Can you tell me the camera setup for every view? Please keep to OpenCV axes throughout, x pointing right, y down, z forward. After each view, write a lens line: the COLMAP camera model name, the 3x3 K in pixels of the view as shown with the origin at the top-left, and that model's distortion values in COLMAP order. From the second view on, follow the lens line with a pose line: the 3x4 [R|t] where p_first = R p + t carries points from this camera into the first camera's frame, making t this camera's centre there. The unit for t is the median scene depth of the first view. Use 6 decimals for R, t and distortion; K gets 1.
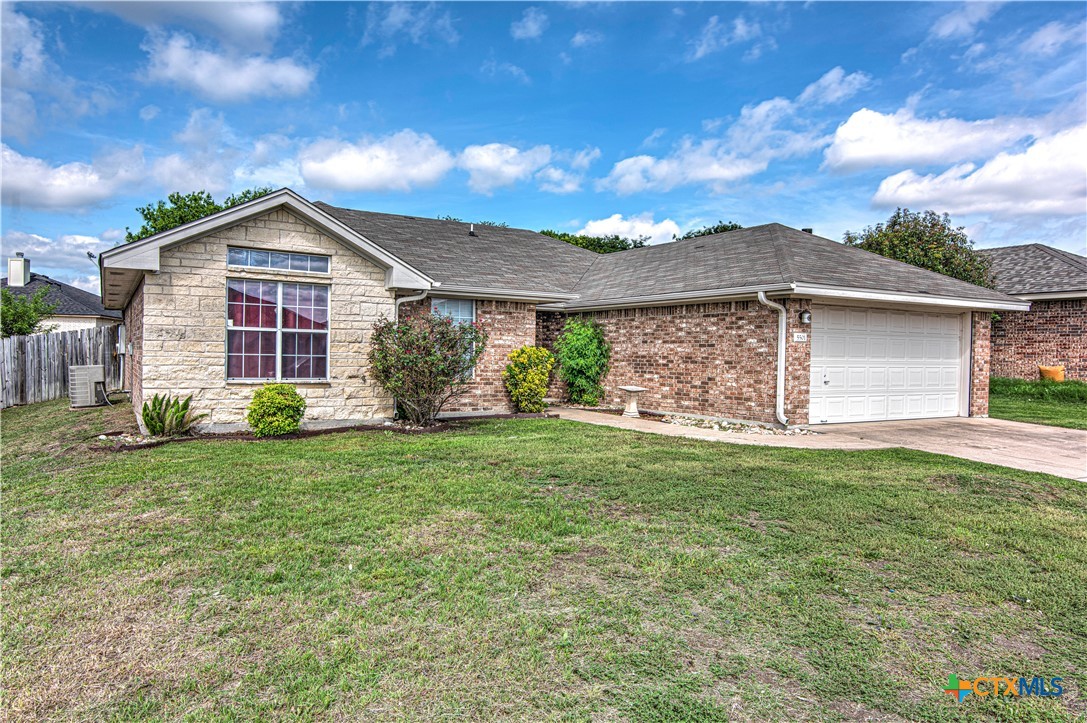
lens RADIAL K [[699.2, 0, 546.3], [0, 699.2, 359.7], [0, 0, 1]] dist [-0.000953, -0.000058]
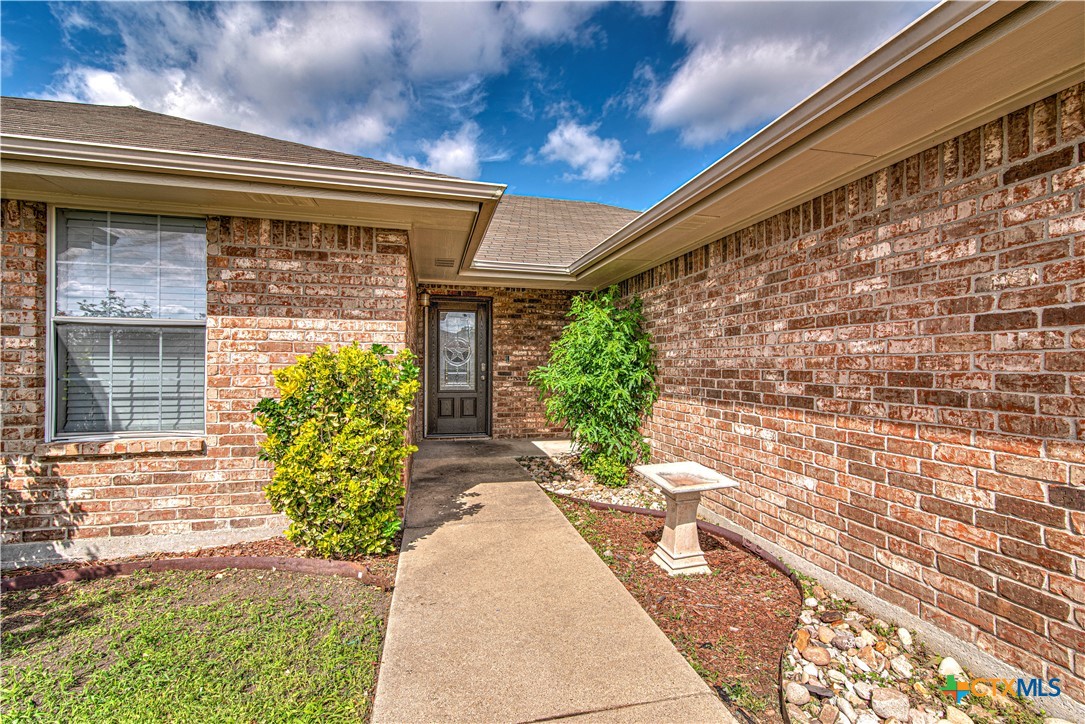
lens RADIAL K [[454.7, 0, 554.4], [0, 454.7, 364.5], [0, 0, 1]] dist [0.000259, 0.000032]
pose [[0.949886, -0.009876, -0.312442, 0.140399], [0.005432, 0.999871, -0.015092, -0.006268], [0.312550, 0.012639, 0.949817, 0.835605]]
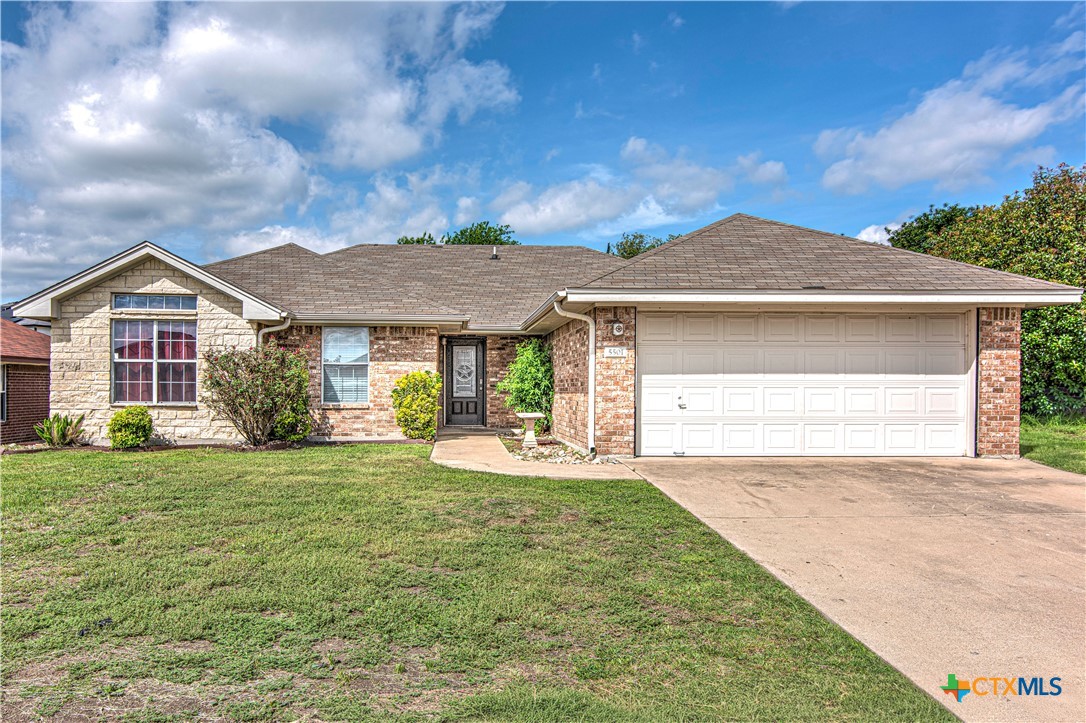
lens RADIAL K [[804.9, 0, 538.9], [0, 804.9, 386.7], [0, 0, 1]] dist [-0.004283, -0.000912]
pose [[0.886359, -0.015314, -0.462746, 0.658605], [0.007401, 0.999794, -0.018912, 0.025268], [0.462940, 0.013338, 0.886289, 0.078270]]
